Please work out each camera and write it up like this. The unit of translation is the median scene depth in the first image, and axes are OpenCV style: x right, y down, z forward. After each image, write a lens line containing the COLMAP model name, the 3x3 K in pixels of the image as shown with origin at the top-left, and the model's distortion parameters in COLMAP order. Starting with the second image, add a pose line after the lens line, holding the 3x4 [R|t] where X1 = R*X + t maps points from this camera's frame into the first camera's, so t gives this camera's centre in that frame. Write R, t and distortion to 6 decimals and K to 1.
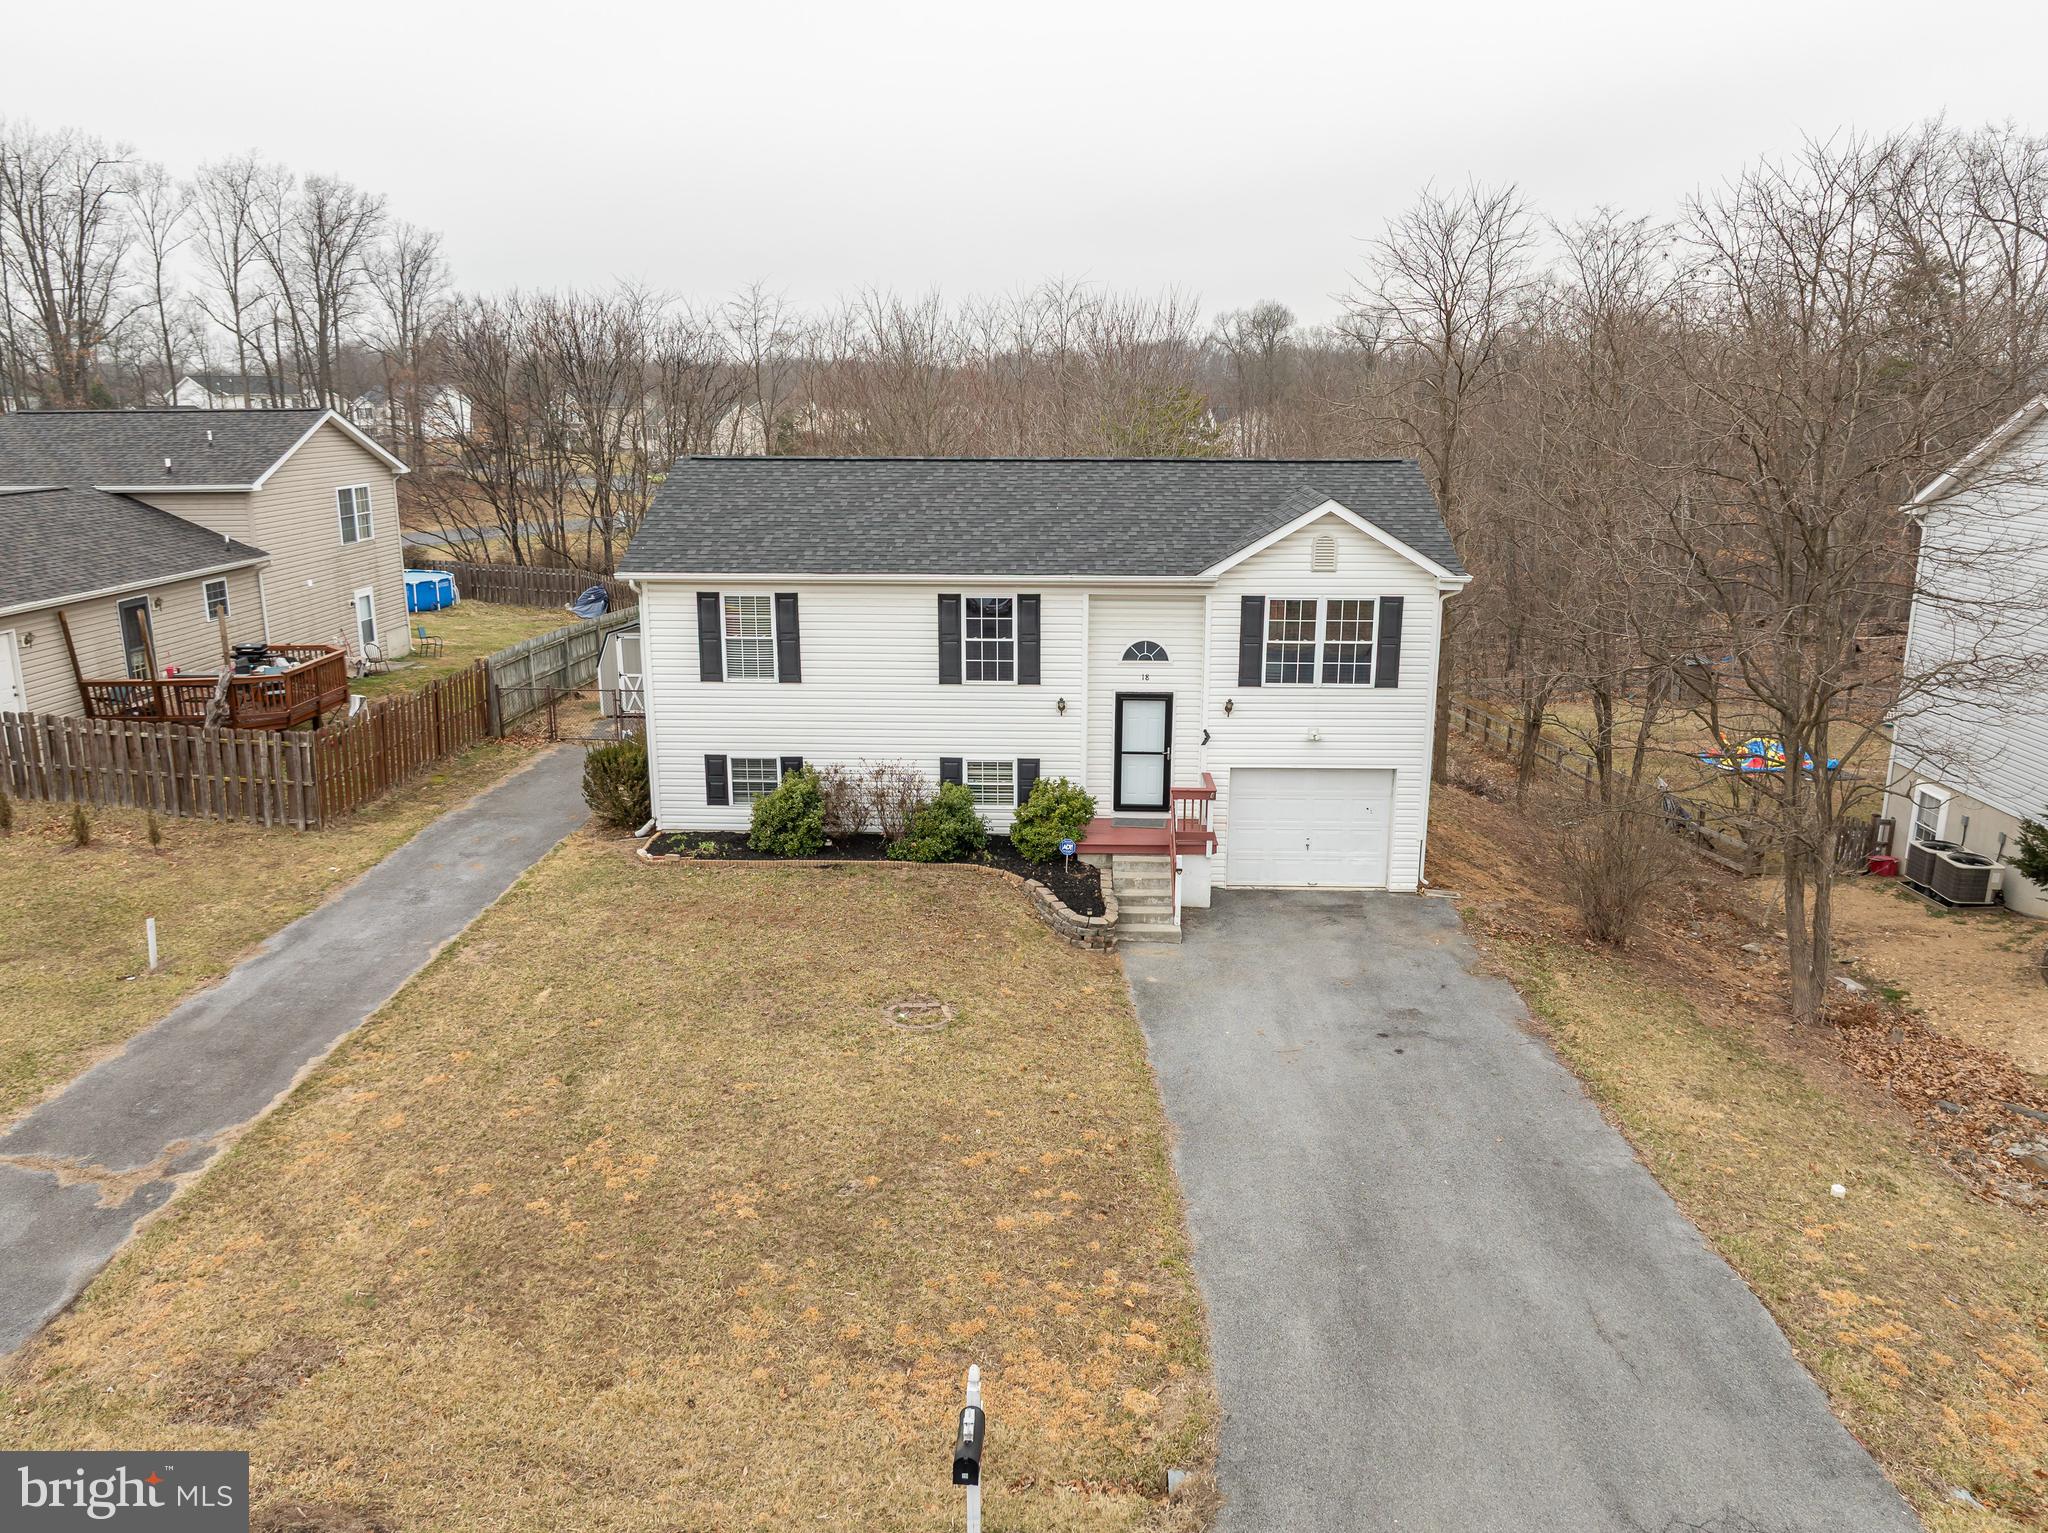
lens RADIAL K [[1451.8, 0, 1024.0], [0, 1451.8, 766.5], [0, 0, 1]] dist [-0.035654, -0.006715]
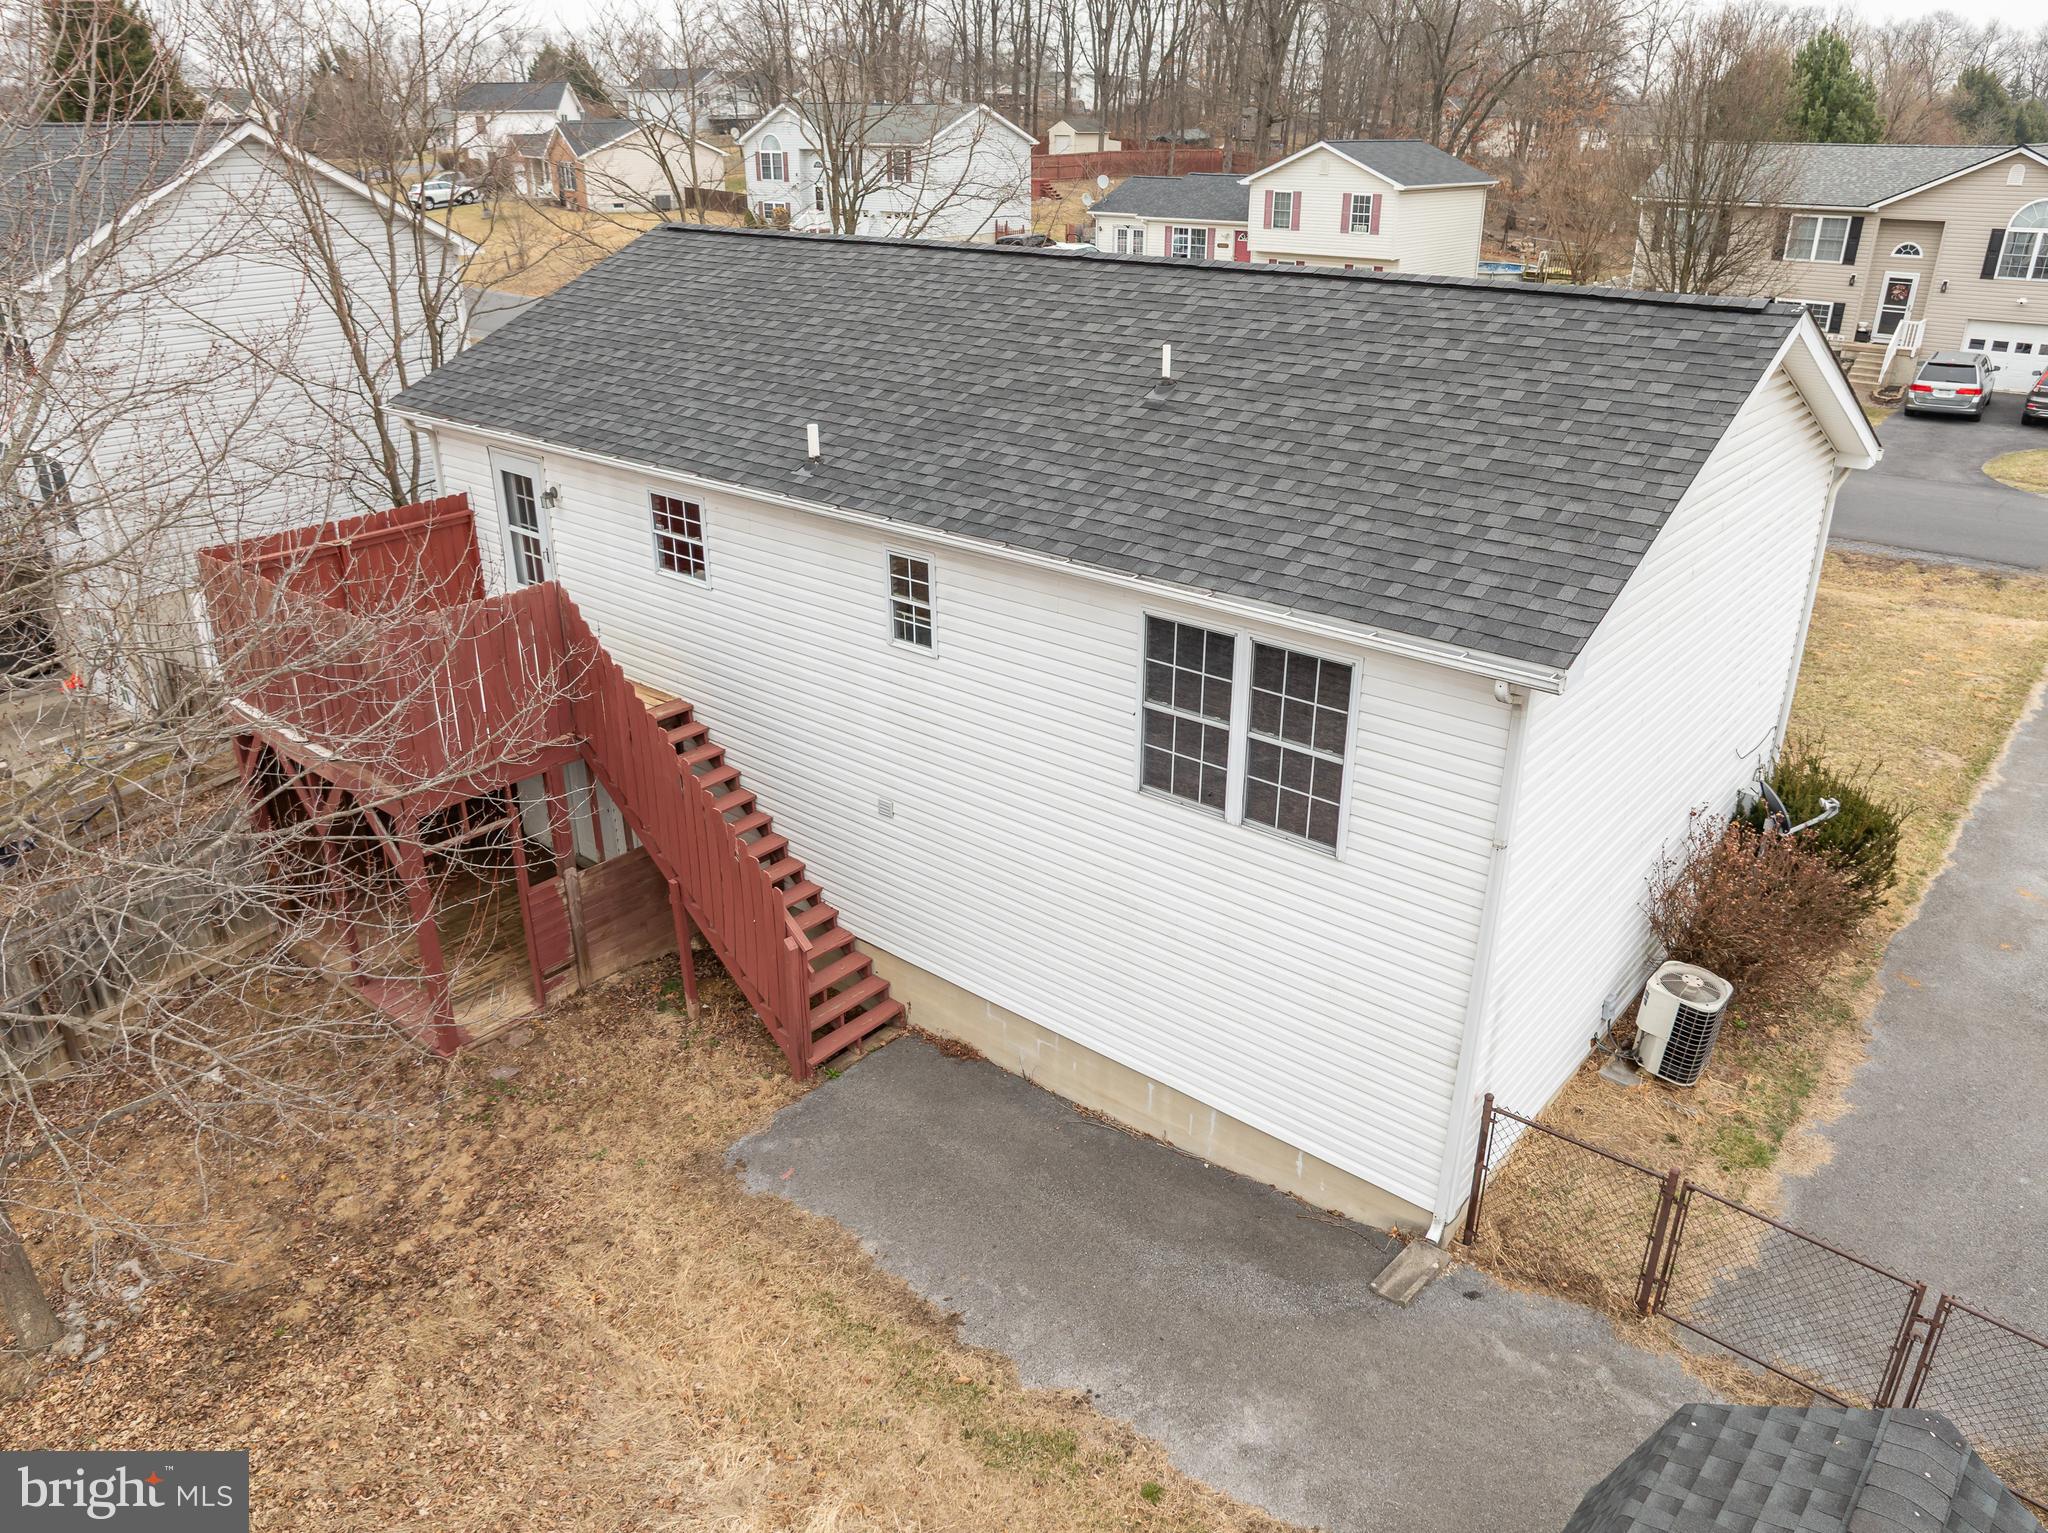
lens RADIAL K [[1456.5, 0, 1023.1], [0, 1456.5, 765.0], [0, 0, 1]] dist [-0.049444, 0.018911]
pose [[-0.788369, -0.249936, 0.562145, -0.364793], [0.152469, 0.805870, 0.572125, -0.418674], [-0.596010, 0.536755, -0.597215, 1.624075]]
